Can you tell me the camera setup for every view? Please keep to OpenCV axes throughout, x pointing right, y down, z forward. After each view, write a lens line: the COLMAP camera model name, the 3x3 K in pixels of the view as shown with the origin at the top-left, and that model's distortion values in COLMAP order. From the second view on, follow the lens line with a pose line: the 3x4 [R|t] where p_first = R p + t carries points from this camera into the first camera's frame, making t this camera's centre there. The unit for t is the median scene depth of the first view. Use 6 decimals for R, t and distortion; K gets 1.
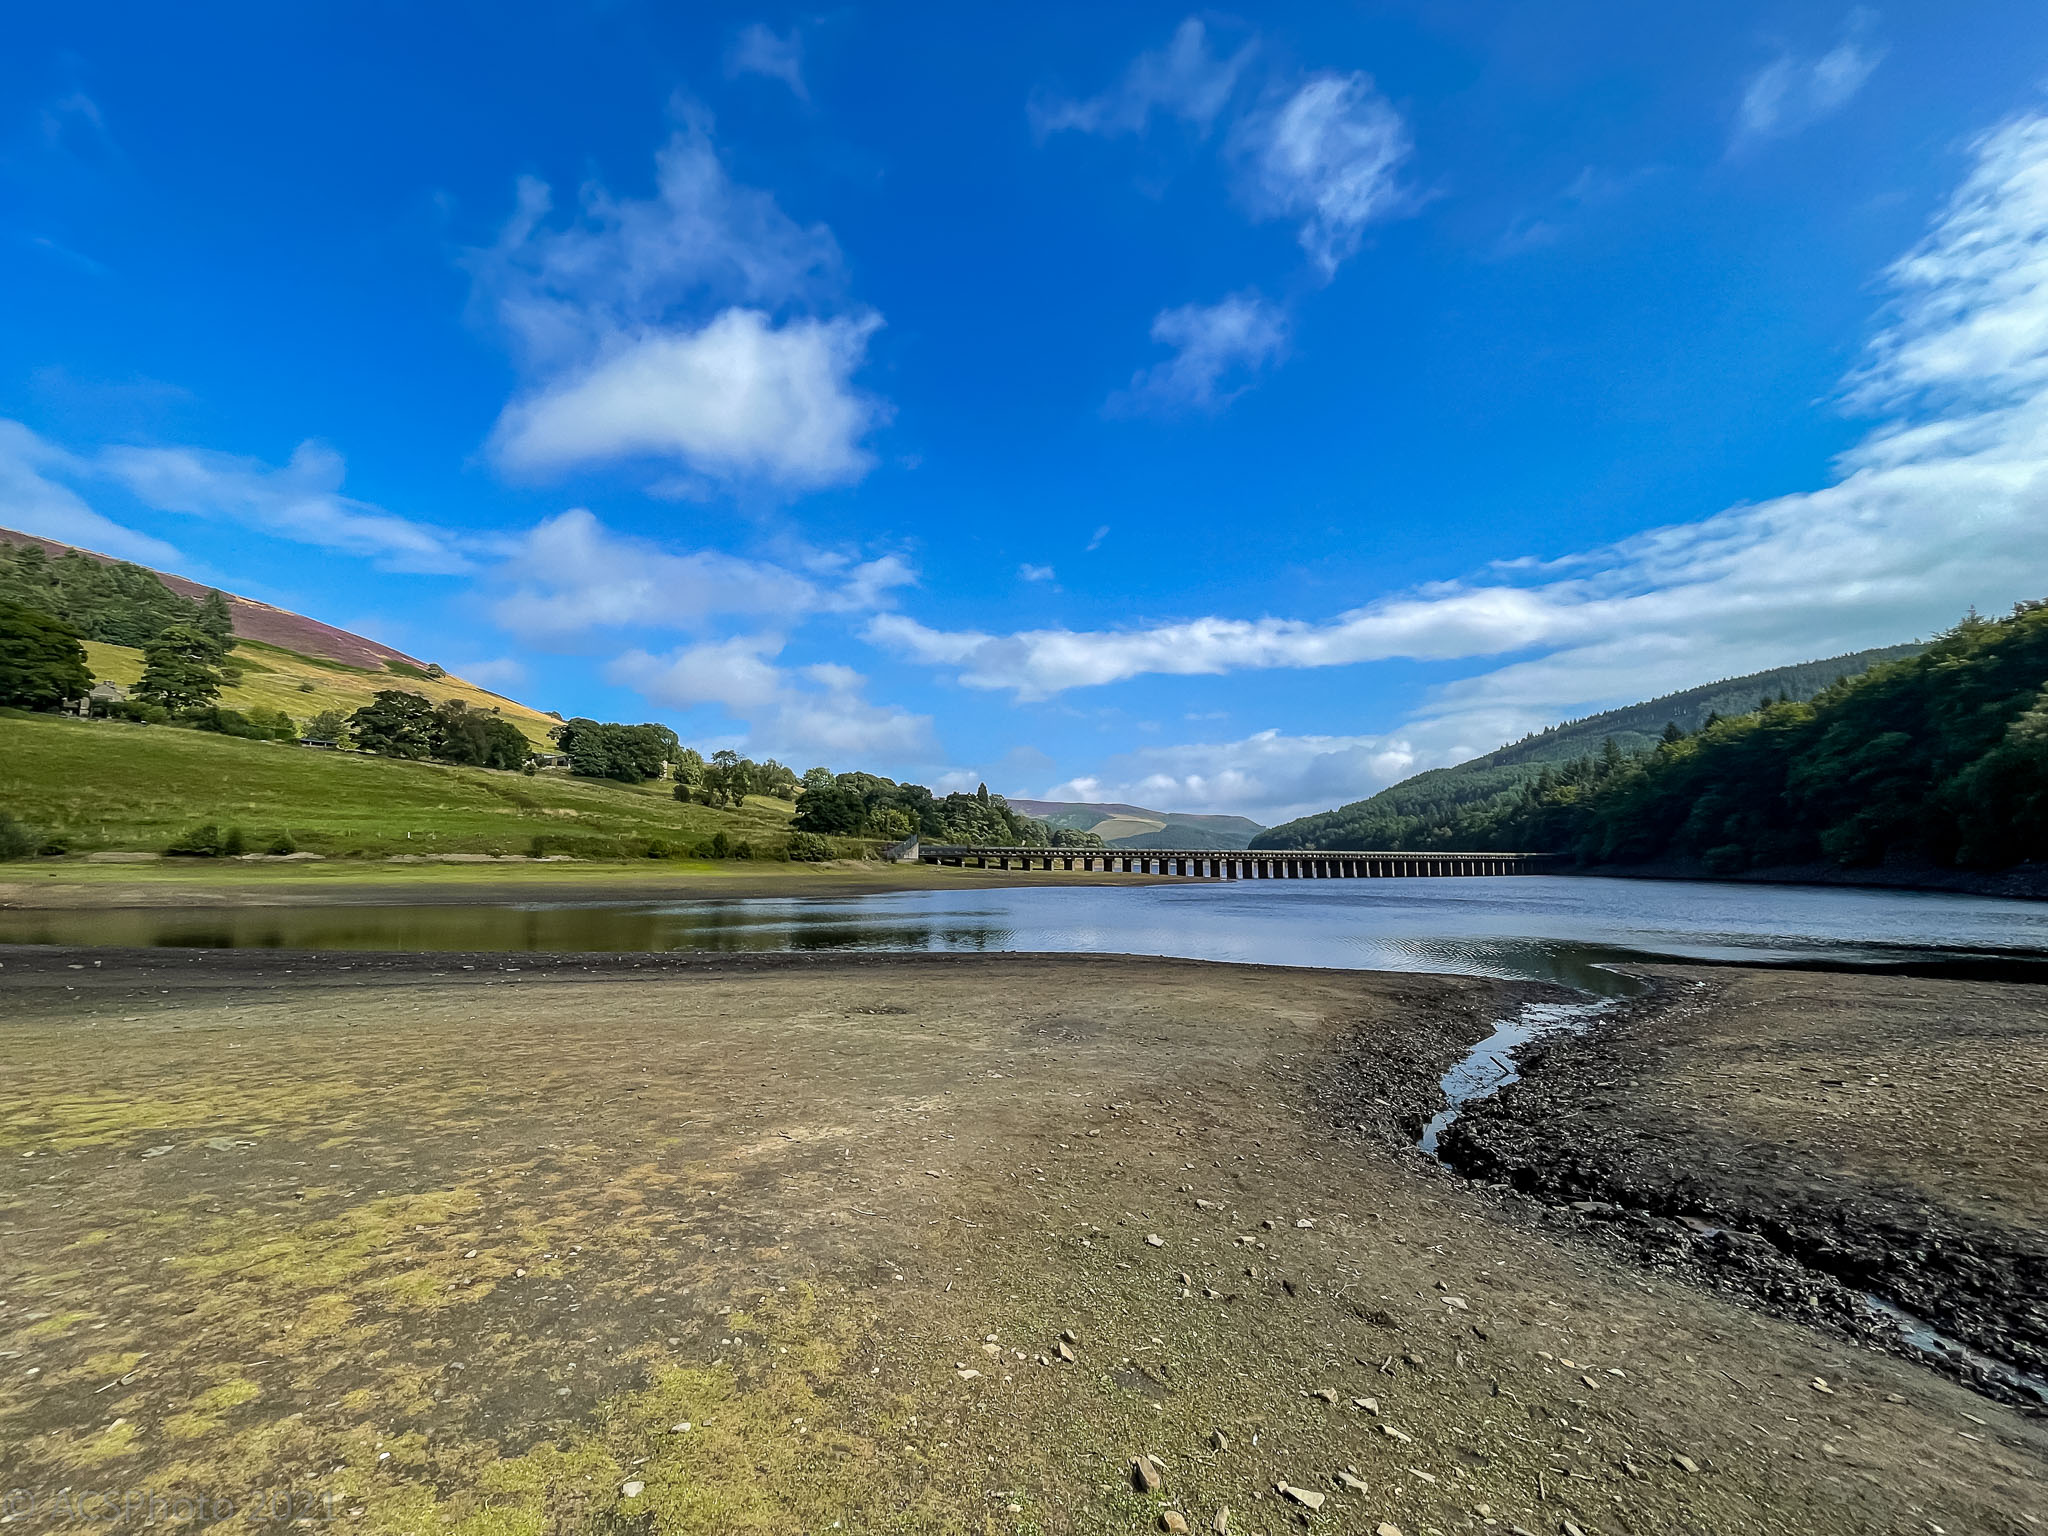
lens RADIAL K [[823.4, 0, 1024.6], [0, 823.4, 771.7], [0, 0, 1]] dist [0.002799, 0.000495]
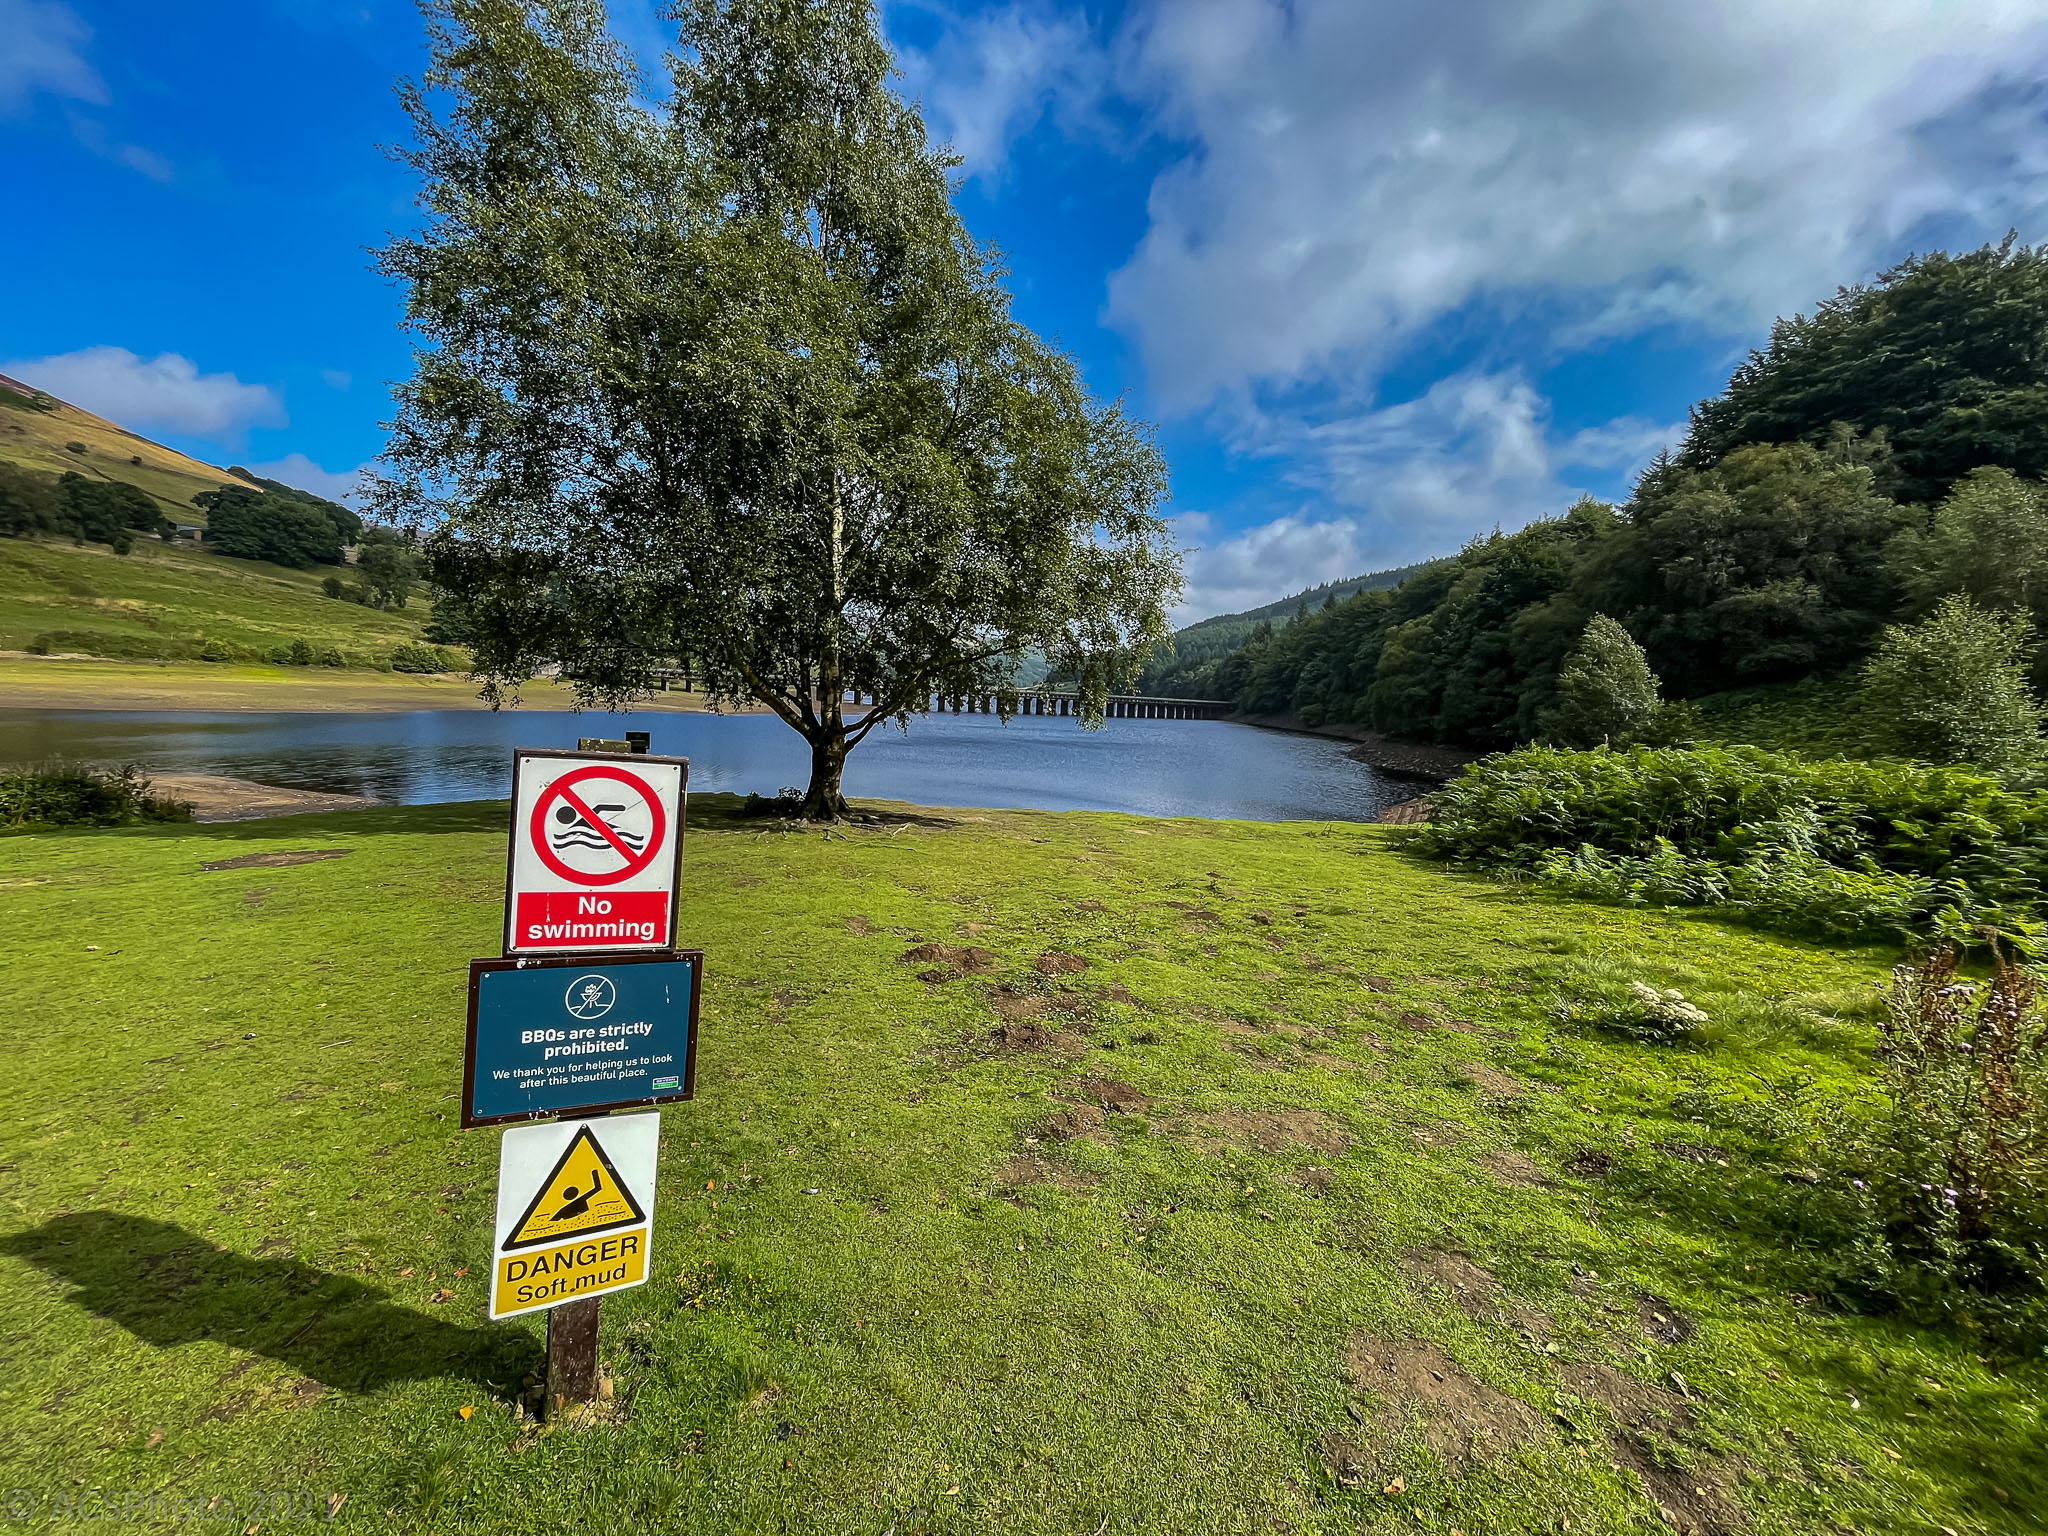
lens RADIAL K [[823.4, 0, 1023.2], [0, 823.4, 765.1], [0, 0, 1]] dist [0.002799, 0.000495]
pose [[0.978855, 0.039520, 0.200700, 0.191517], [-0.080512, 0.976398, 0.200411, -0.031151], [-0.188043, -0.212332, 0.958934, -0.098516]]
